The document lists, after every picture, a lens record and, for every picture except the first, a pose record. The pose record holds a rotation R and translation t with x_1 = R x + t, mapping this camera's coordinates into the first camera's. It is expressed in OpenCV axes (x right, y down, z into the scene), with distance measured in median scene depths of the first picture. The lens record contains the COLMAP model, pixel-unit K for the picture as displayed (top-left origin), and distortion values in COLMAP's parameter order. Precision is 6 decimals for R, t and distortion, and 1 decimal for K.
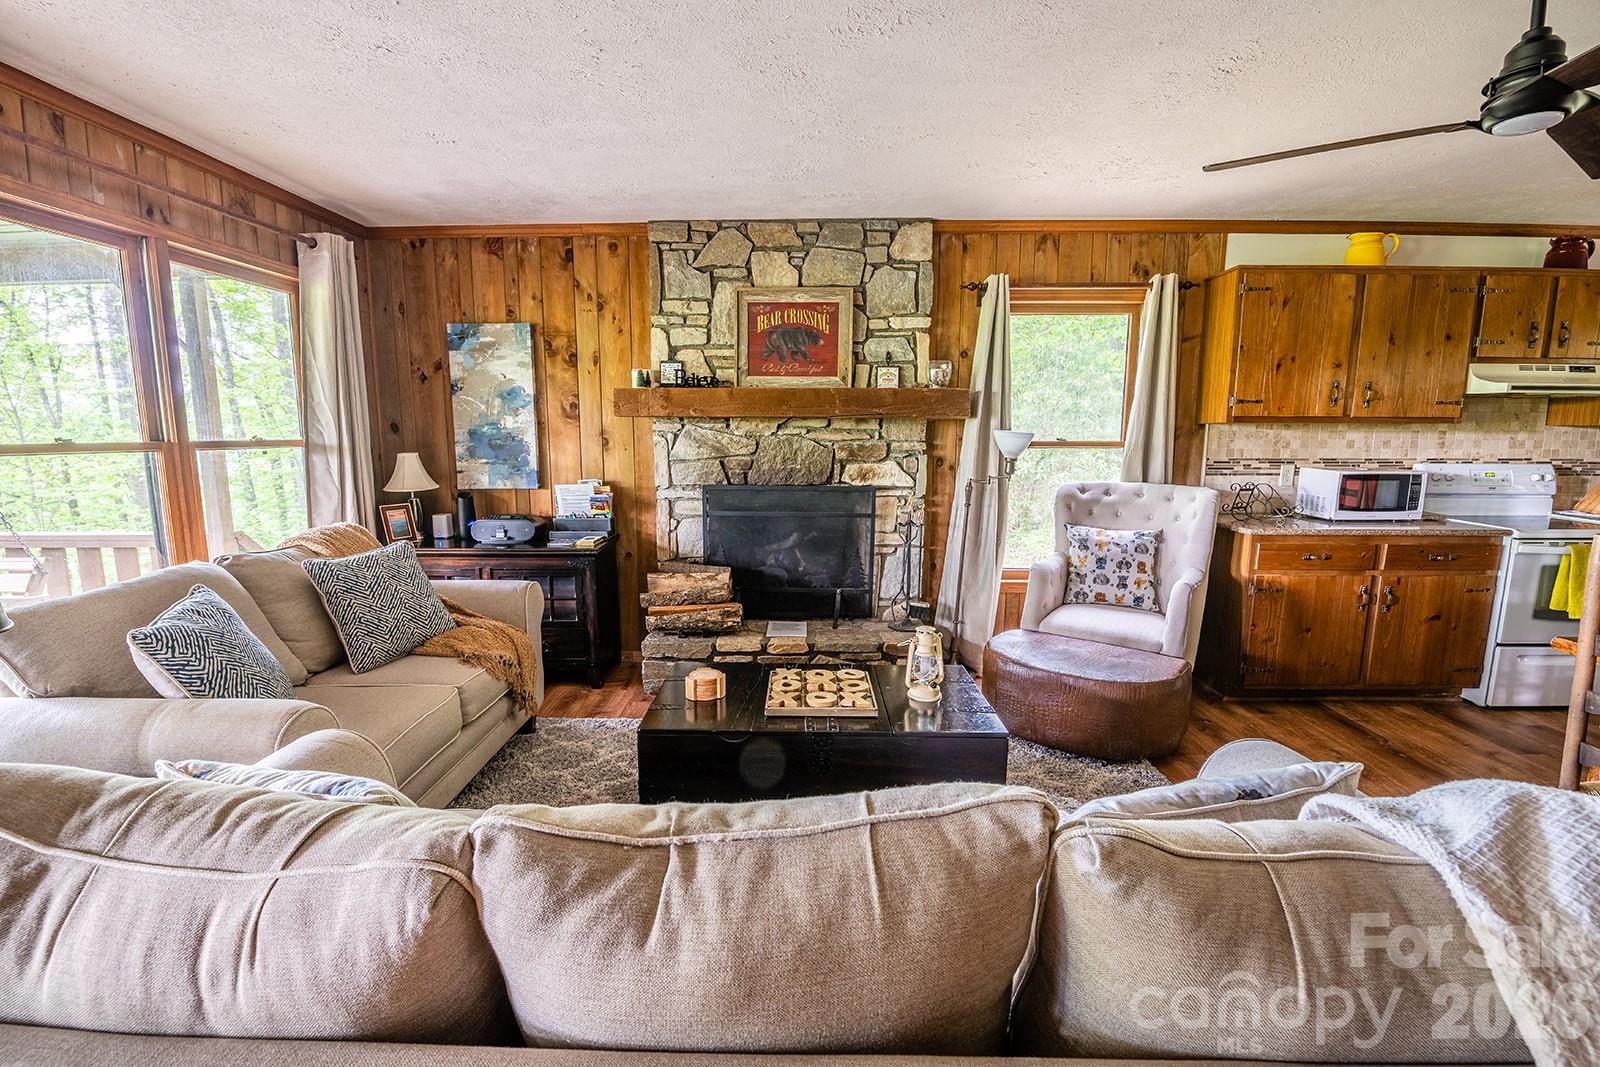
lens RADIAL K [[700.5, 0, 799.1], [0, 700.5, 540.6], [0, 0, 1]] dist [-0.000907, -0.000082]
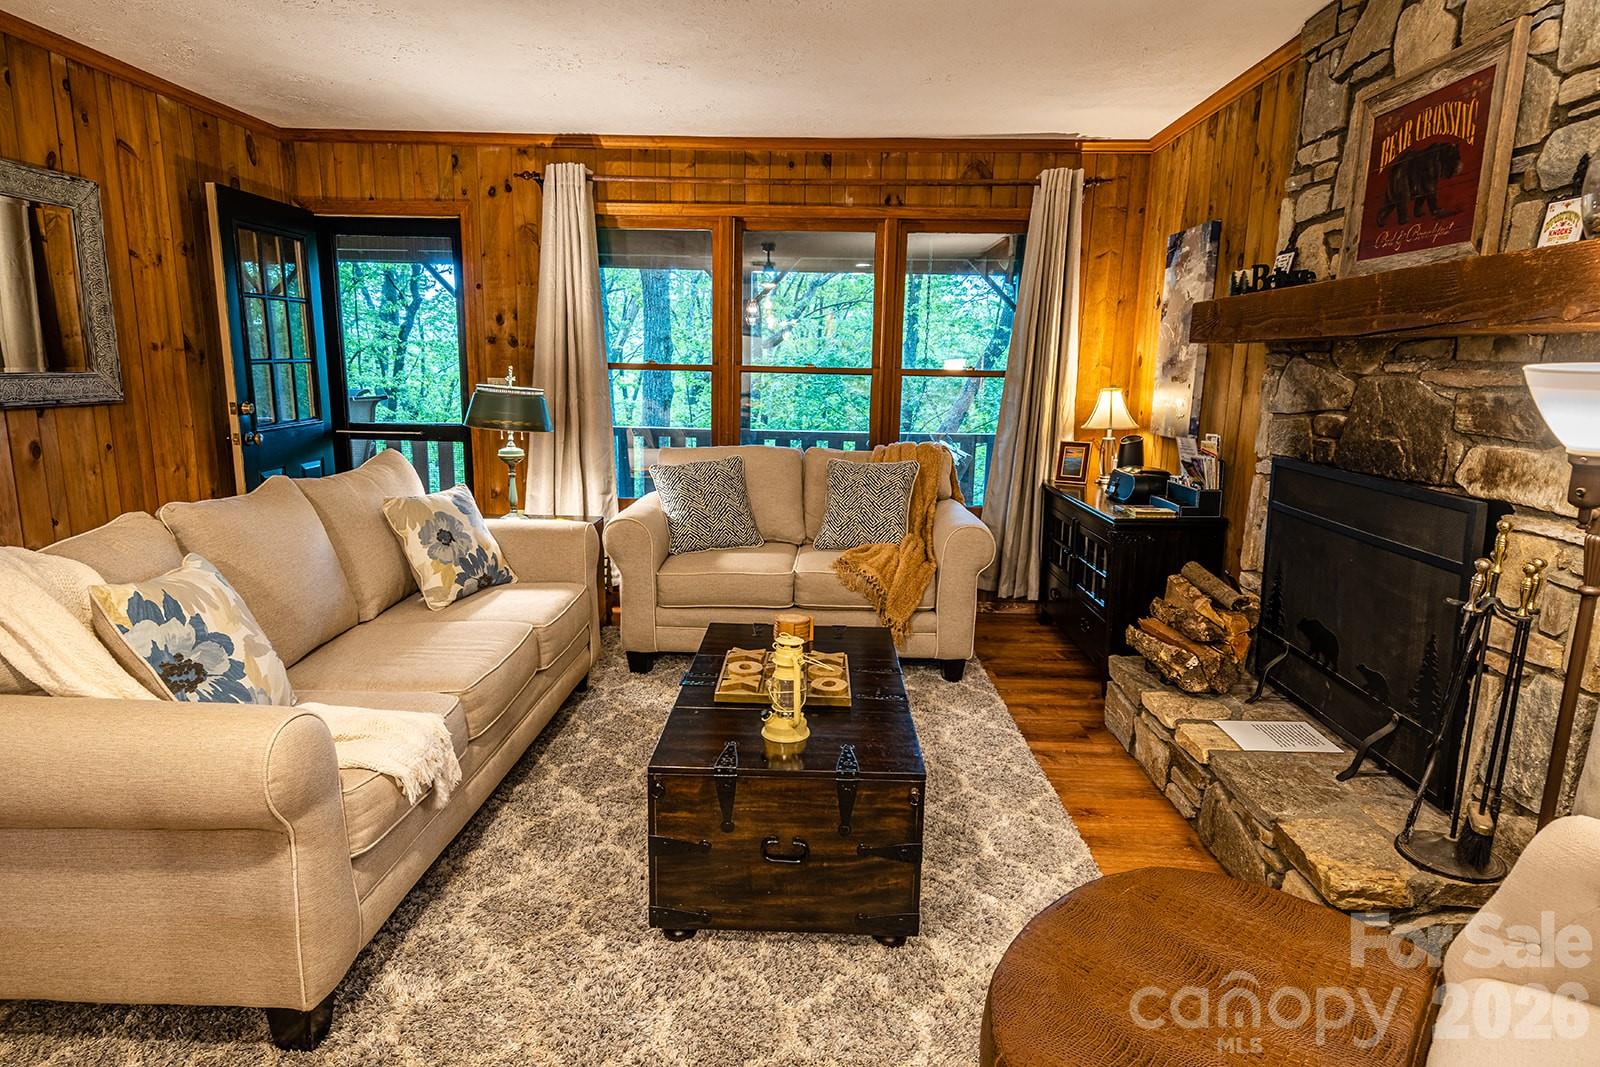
lens RADIAL K [[912.8, 0, 800.0], [0, 912.8, 531.2], [0, 0, 1]] dist [-0.001678, -0.000103]
pose [[-0.016377, 0.185172, -0.982570, 0.655082], [-0.160442, 0.969481, 0.185380, -0.097543], [0.986909, 0.160681, 0.013832, 0.611987]]
